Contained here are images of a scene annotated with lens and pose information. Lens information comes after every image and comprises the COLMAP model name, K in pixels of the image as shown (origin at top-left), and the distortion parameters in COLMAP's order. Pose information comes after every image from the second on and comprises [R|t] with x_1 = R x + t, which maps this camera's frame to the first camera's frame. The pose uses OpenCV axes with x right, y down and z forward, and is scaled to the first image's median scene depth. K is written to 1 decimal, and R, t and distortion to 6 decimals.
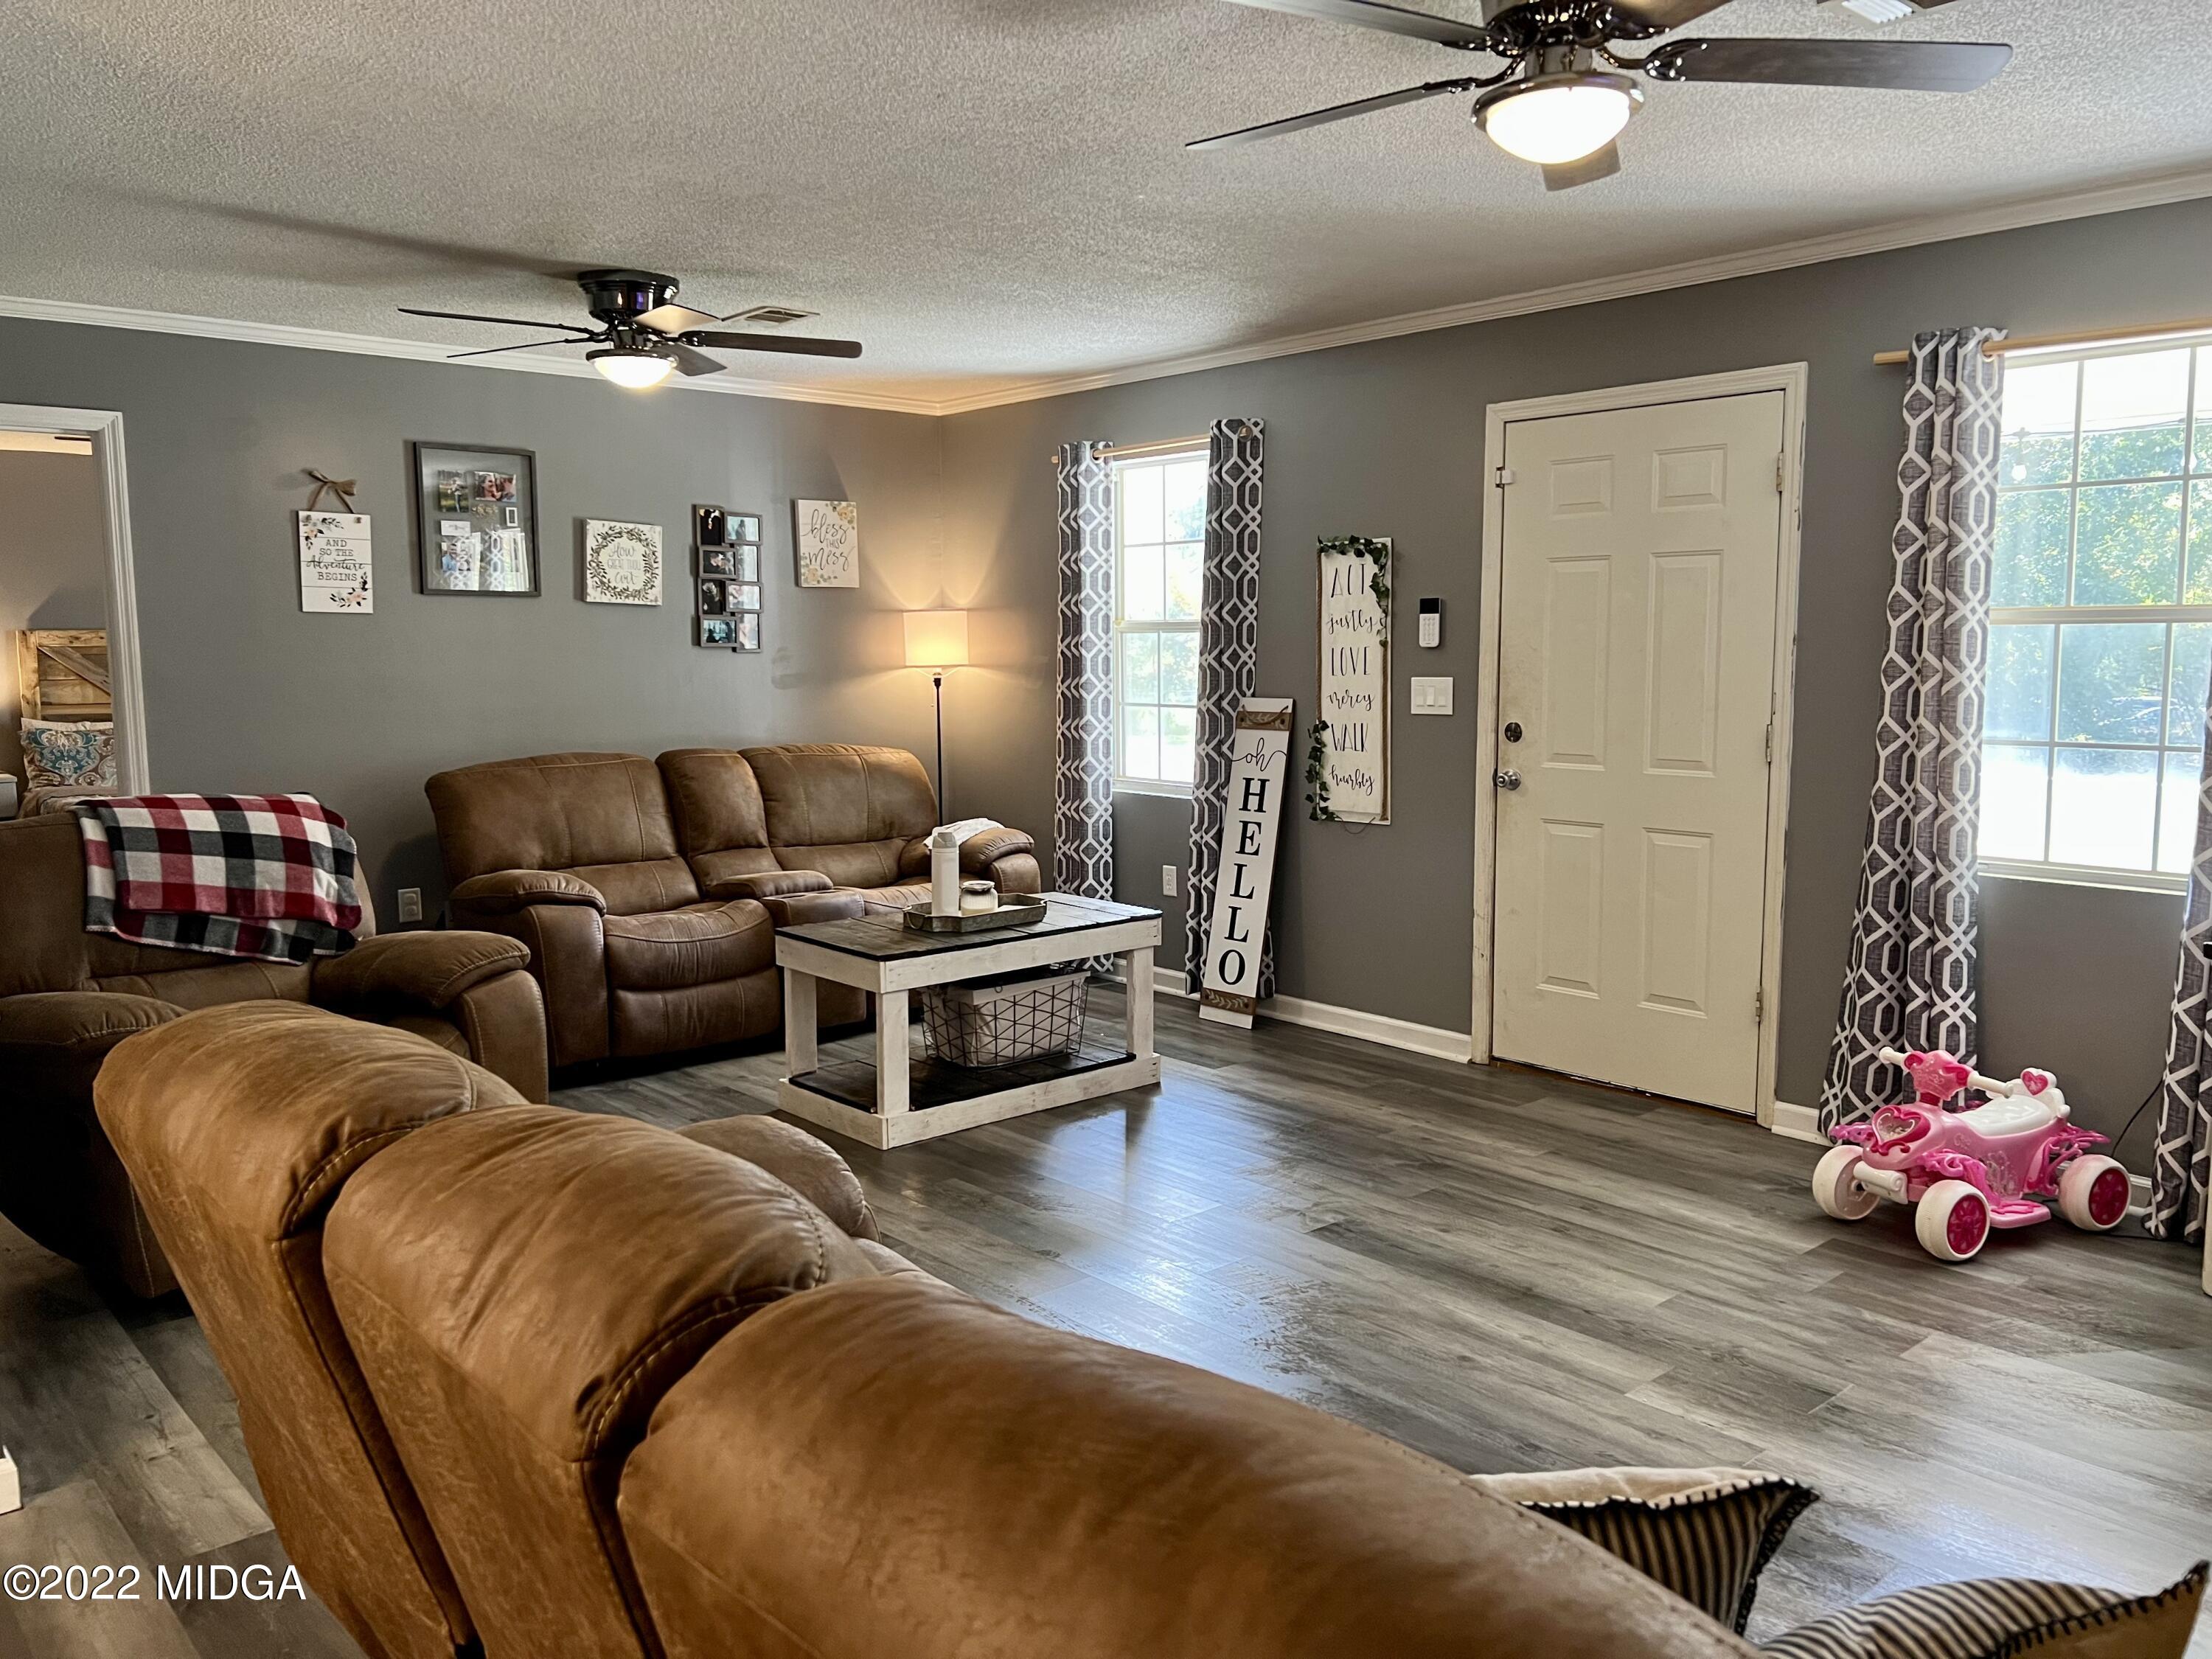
lens RADIAL K [[1654.8, 0, 1116.3], [0, 1654.8, 824.8], [0, 0, 1]] dist [0.002226, -0.011865]
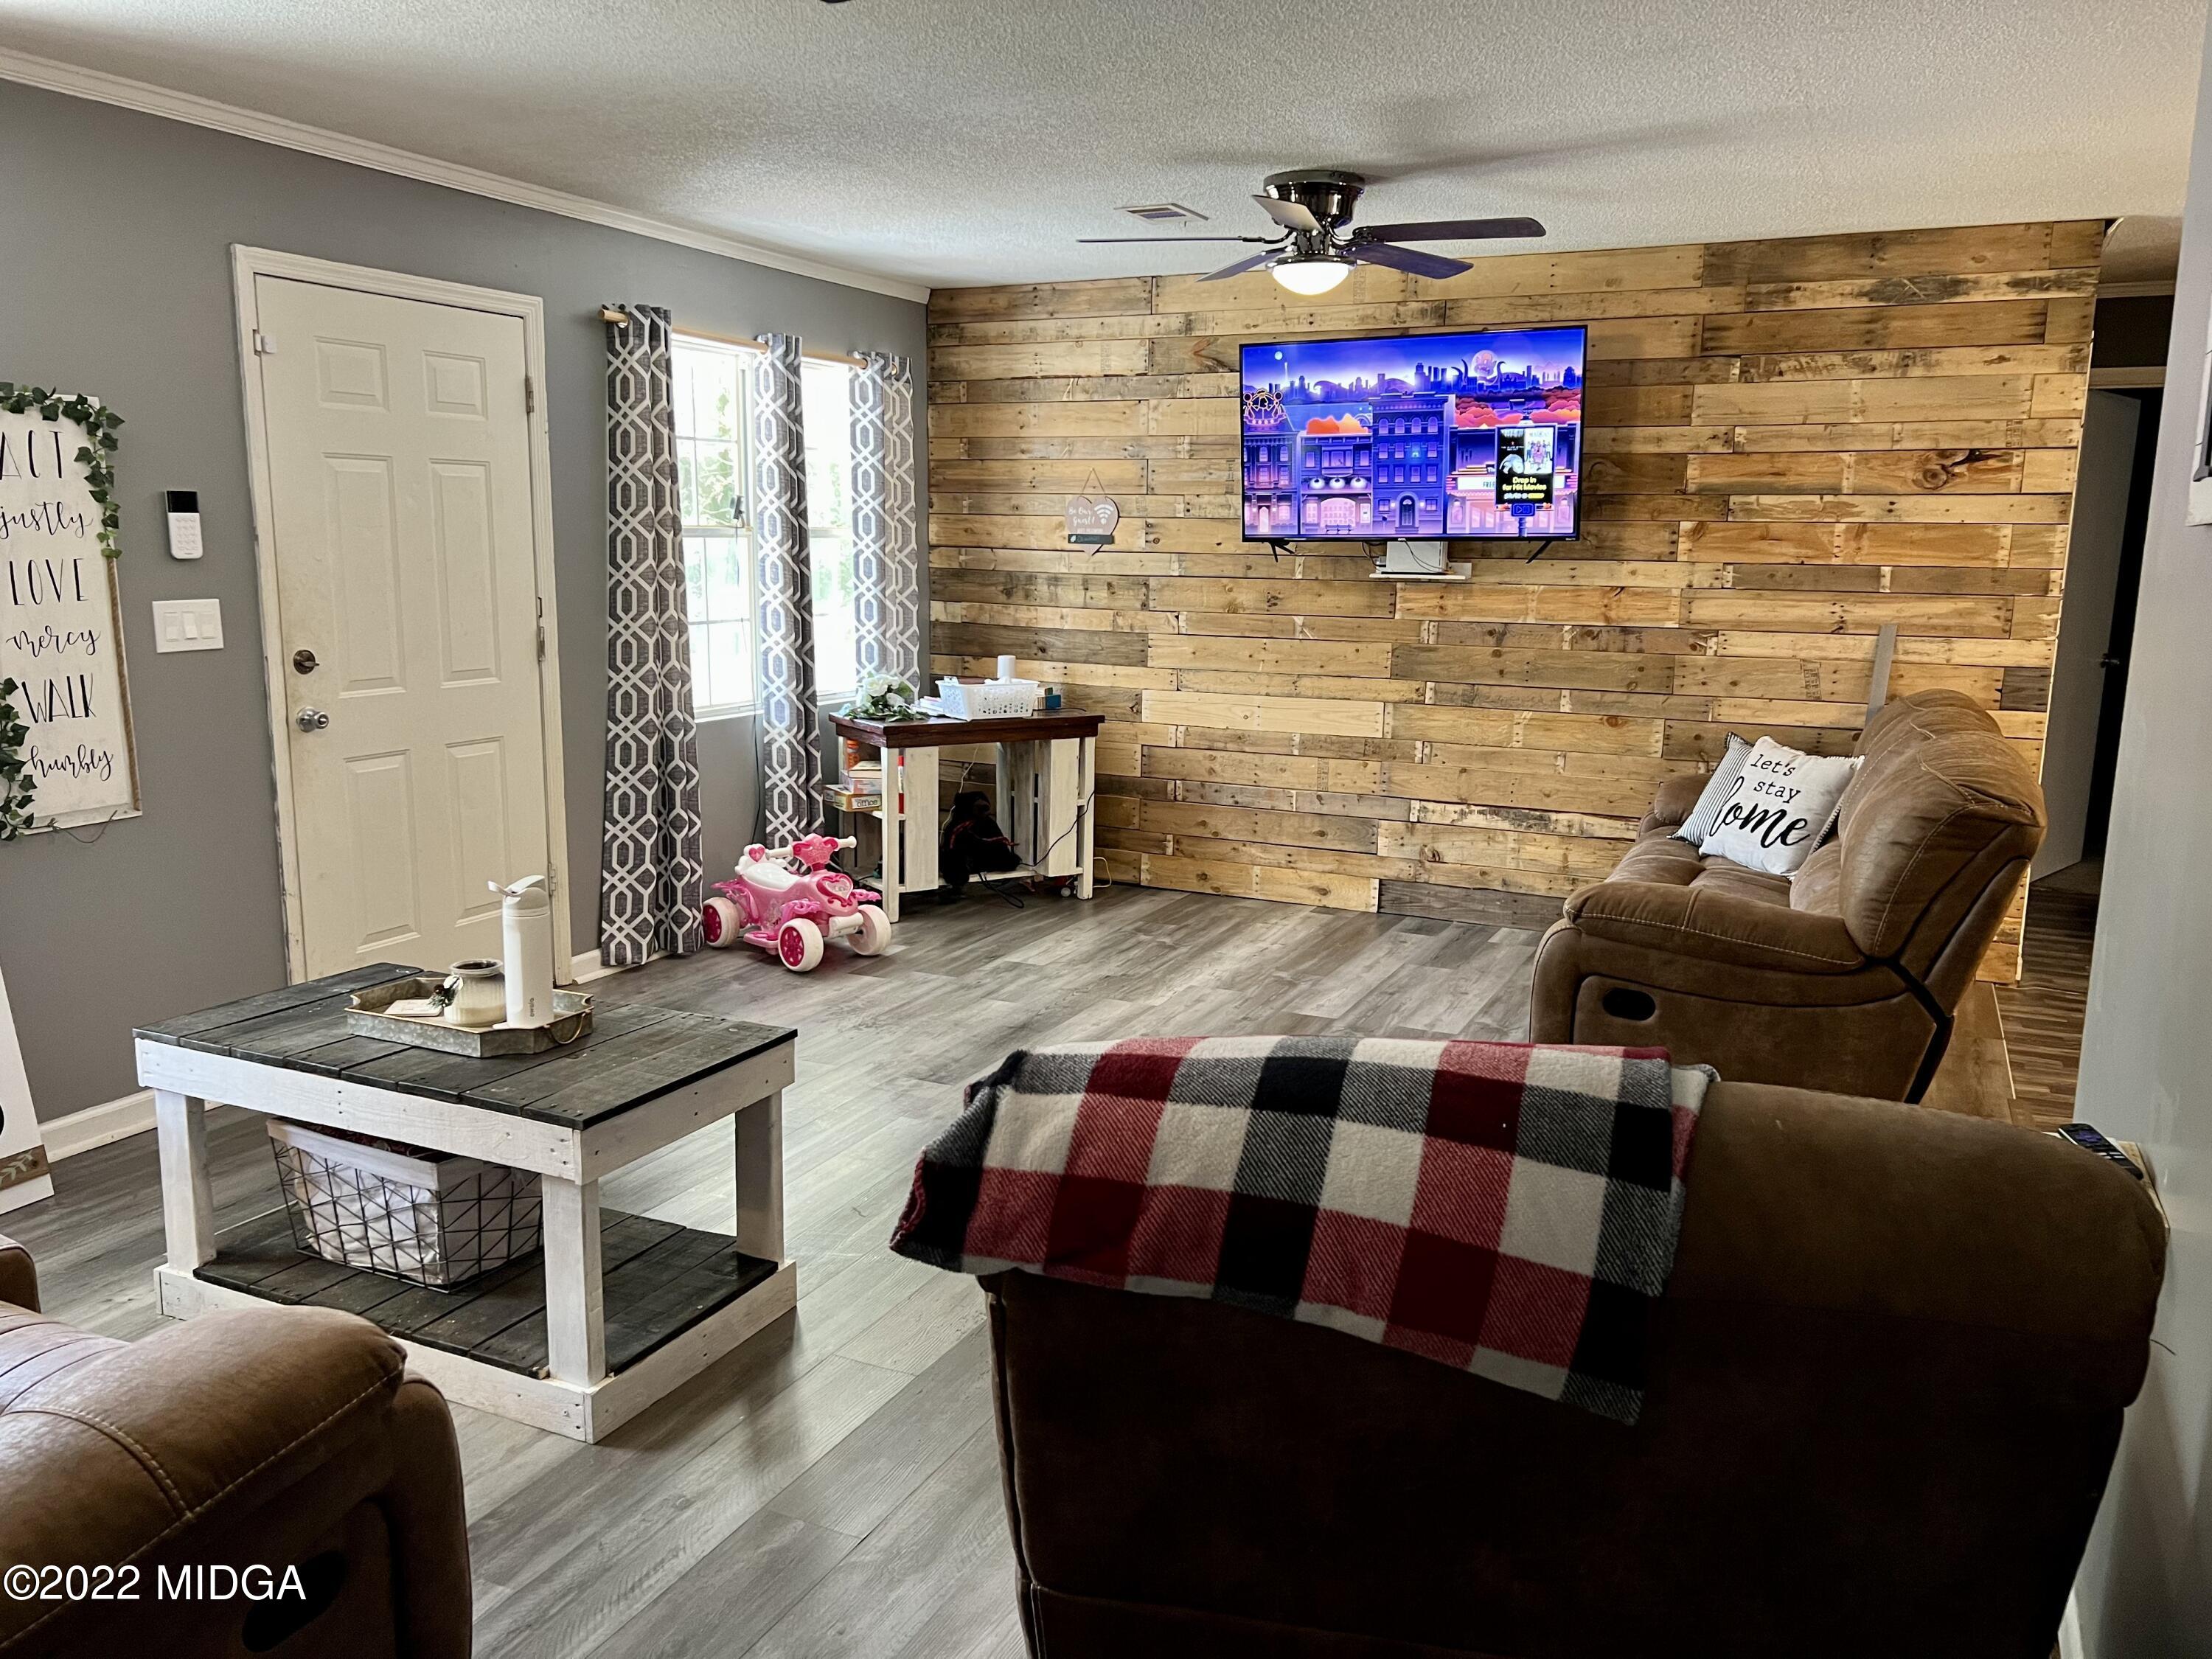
lens RADIAL K [[1654.8, 0, 1106.8], [0, 1654.8, 832.2], [0, 0, 1]] dist [0.002226, -0.011865]
pose [[-0.396083, -0.158133, 0.904495, -0.677036], [0.096495, 0.972436, 0.212267, -0.109616], [-0.913130, 0.171355, -0.369906, 0.952781]]
